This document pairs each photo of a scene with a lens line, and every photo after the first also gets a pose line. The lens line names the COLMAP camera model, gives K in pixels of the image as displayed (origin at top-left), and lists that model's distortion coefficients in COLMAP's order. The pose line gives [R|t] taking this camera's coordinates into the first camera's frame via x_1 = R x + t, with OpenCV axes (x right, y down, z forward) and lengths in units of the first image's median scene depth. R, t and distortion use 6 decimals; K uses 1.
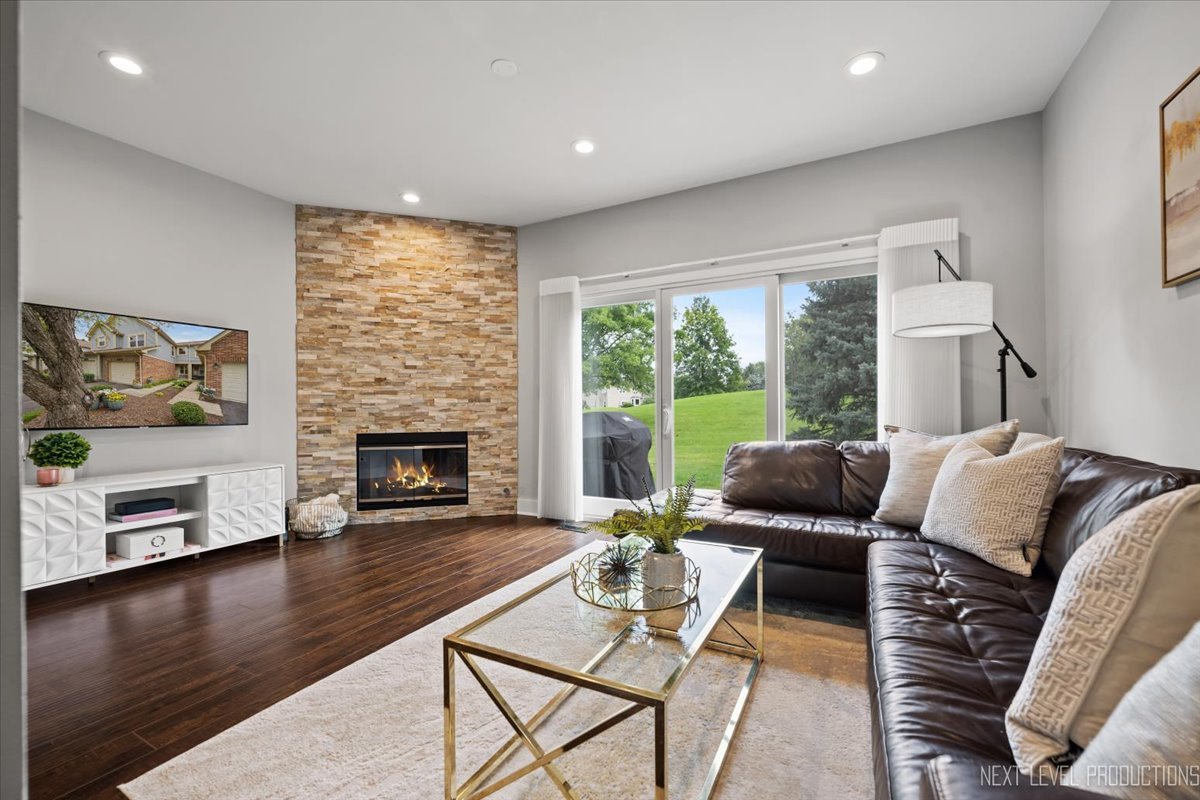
lens RADIAL K [[489.9, 0, 601.3], [0, 489.9, 407.6], [0, 0, 1]] dist [-0.003549, 0.000041]
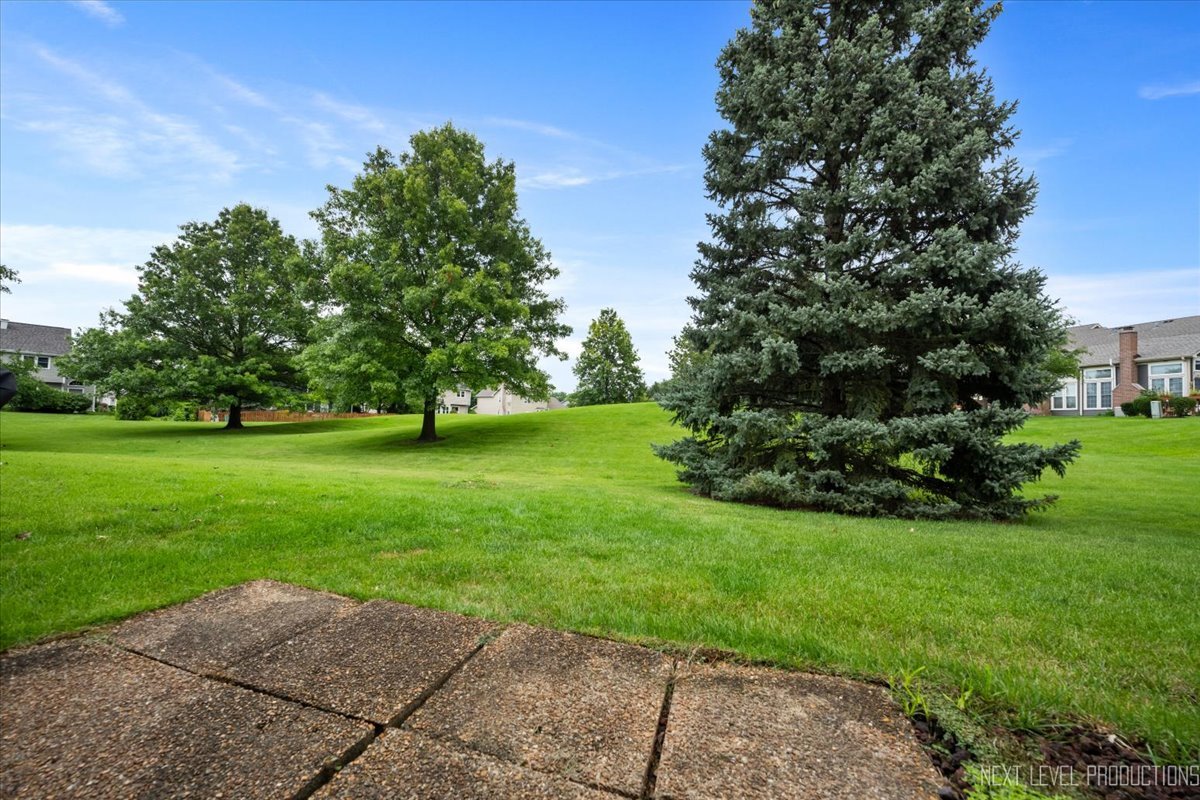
lens RADIAL K [[489.9, 0, 599.1], [0, 489.9, 401.0], [0, 0, 1]] dist [-0.003549, 0.000041]
pose [[0.982237, 0.052684, 0.180099, 0.458411], [-0.045586, 0.998020, -0.043326, 0.079110], [-0.182025, 0.034346, 0.982694, 0.923587]]
